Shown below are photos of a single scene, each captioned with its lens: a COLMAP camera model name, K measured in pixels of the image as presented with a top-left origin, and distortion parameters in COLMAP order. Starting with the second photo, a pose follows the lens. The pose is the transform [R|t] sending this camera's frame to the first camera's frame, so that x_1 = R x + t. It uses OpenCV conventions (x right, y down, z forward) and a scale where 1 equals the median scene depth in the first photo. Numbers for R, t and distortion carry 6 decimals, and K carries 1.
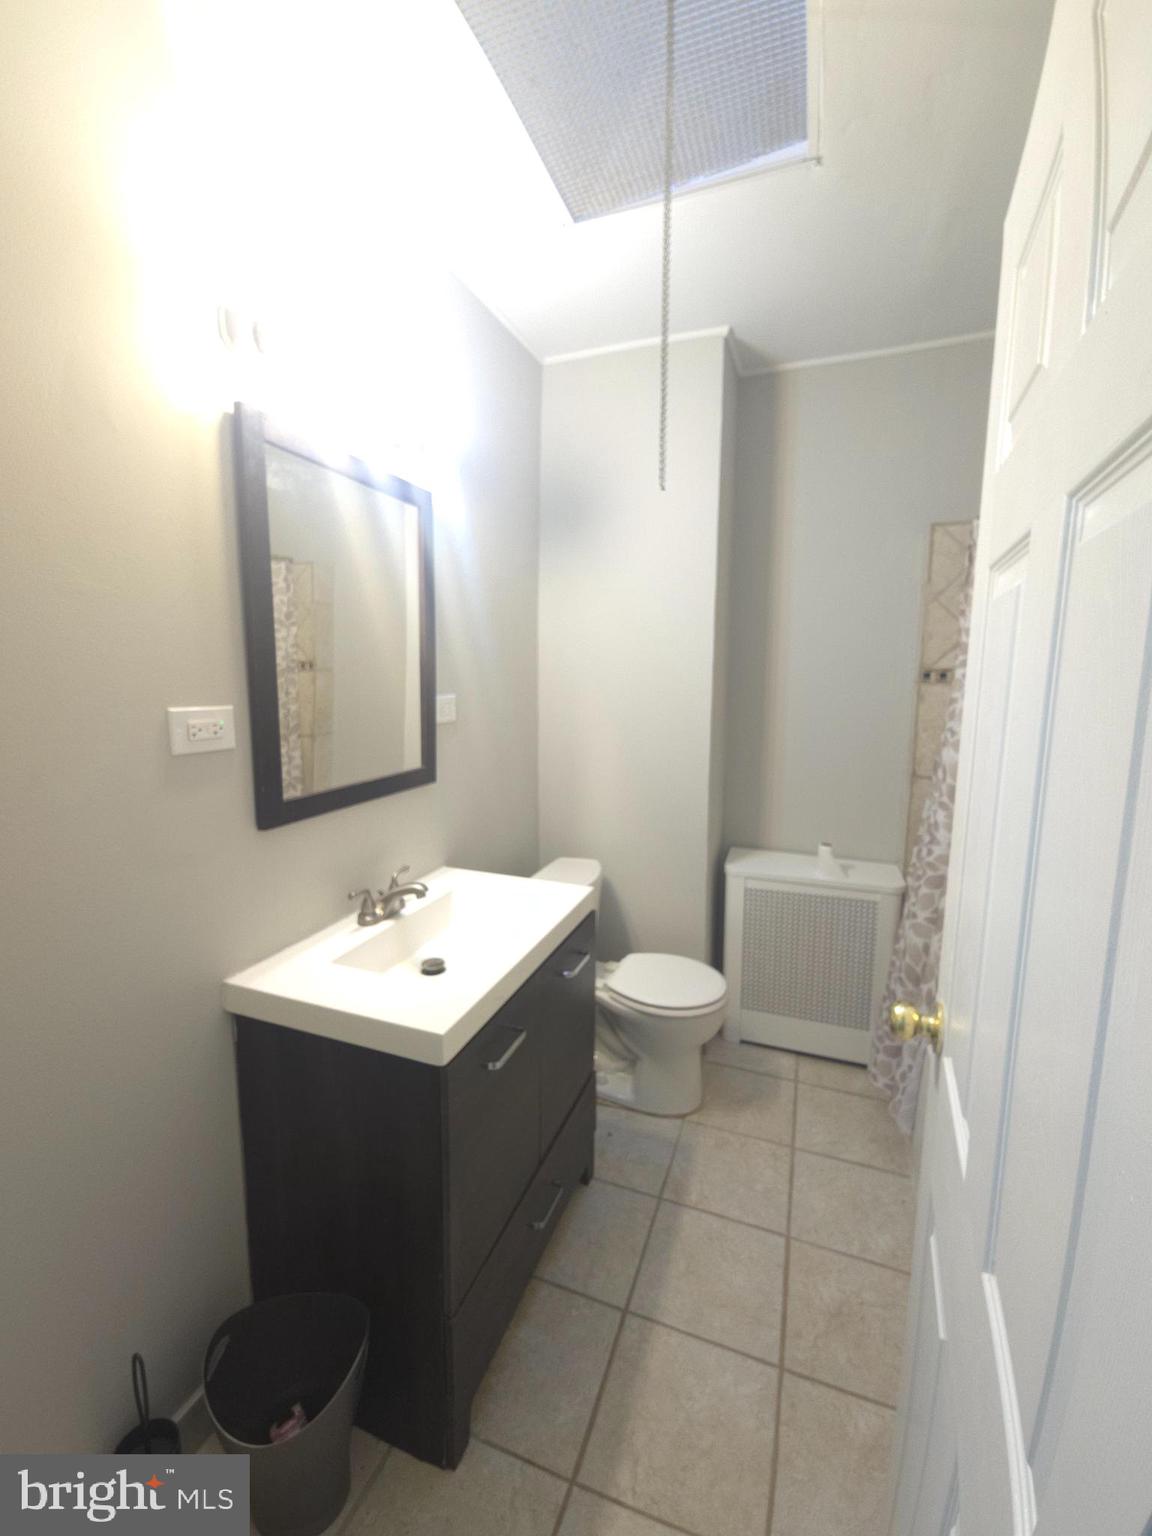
lens RADIAL K [[618.3, 0, 580.0], [0, 618.3, 762.6], [0, 0, 1]] dist [0.003016, -0.001983]
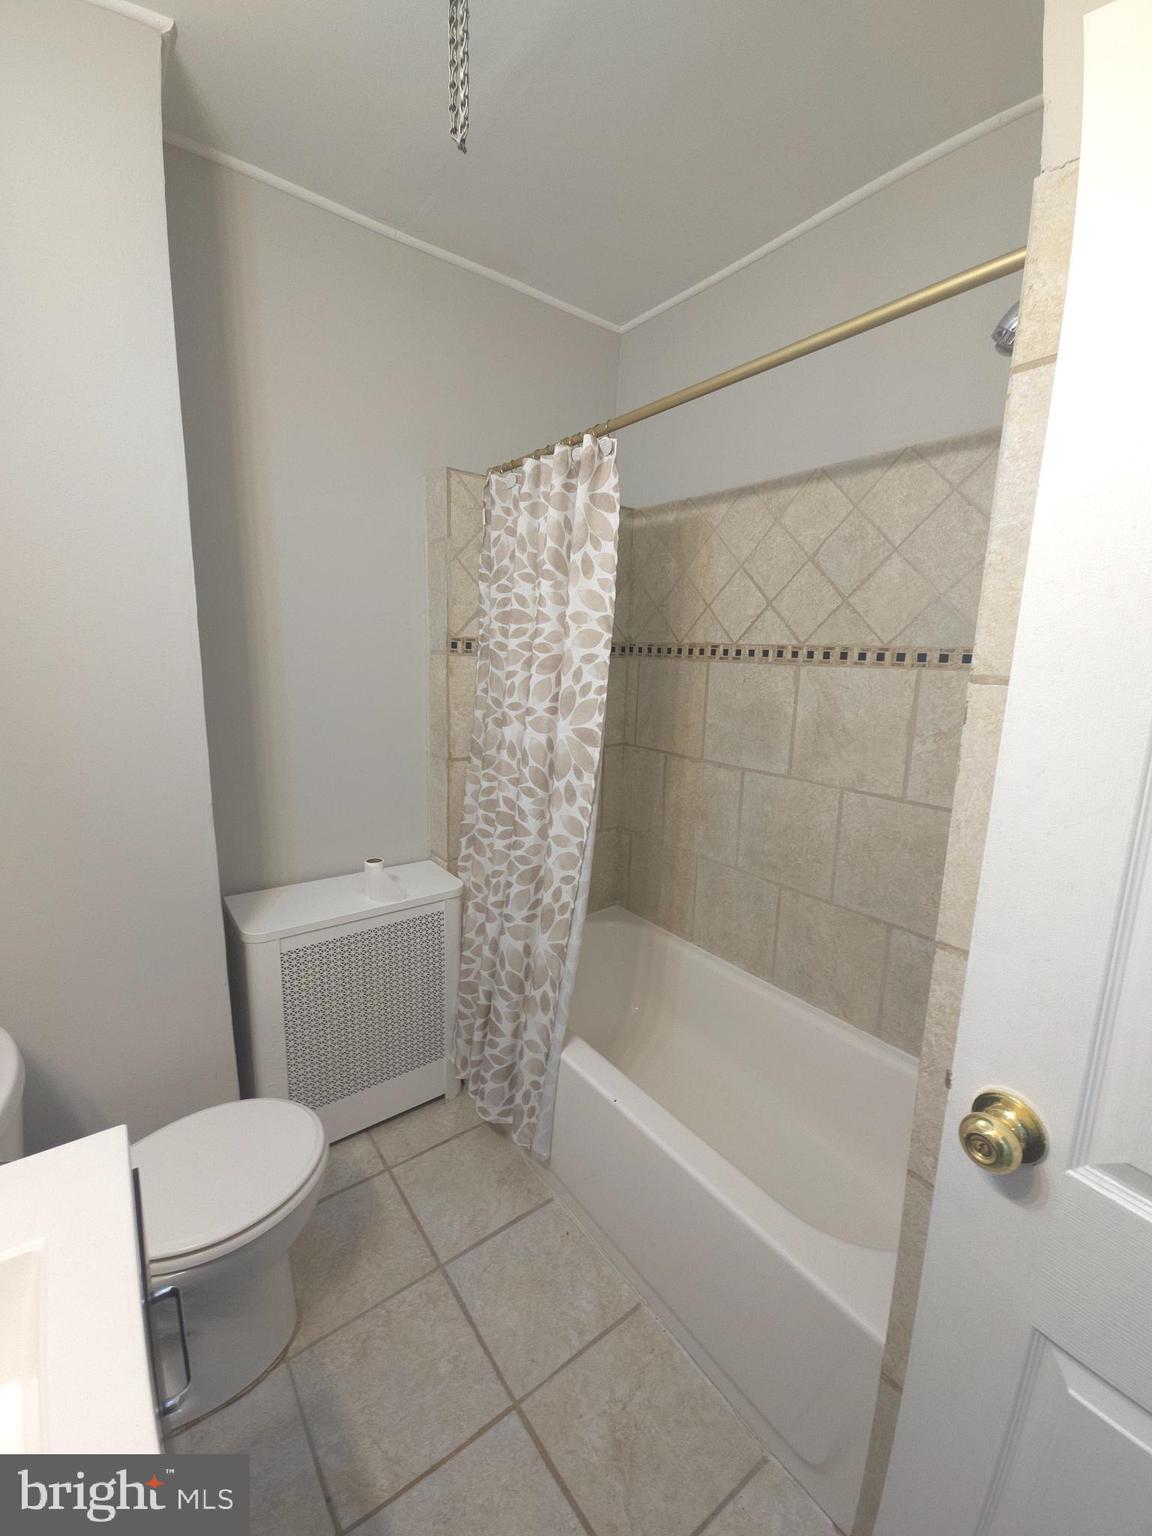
lens RADIAL K [[618.3, 0, 571.4], [0, 618.3, 761.0], [0, 0, 1]] dist [0.003016, -0.001983]
pose [[0.548296, -0.138790, 0.824687, -0.098136], [0.093697, 0.990119, 0.104336, -0.053485], [-0.831019, 0.020064, 0.555883, 0.374303]]
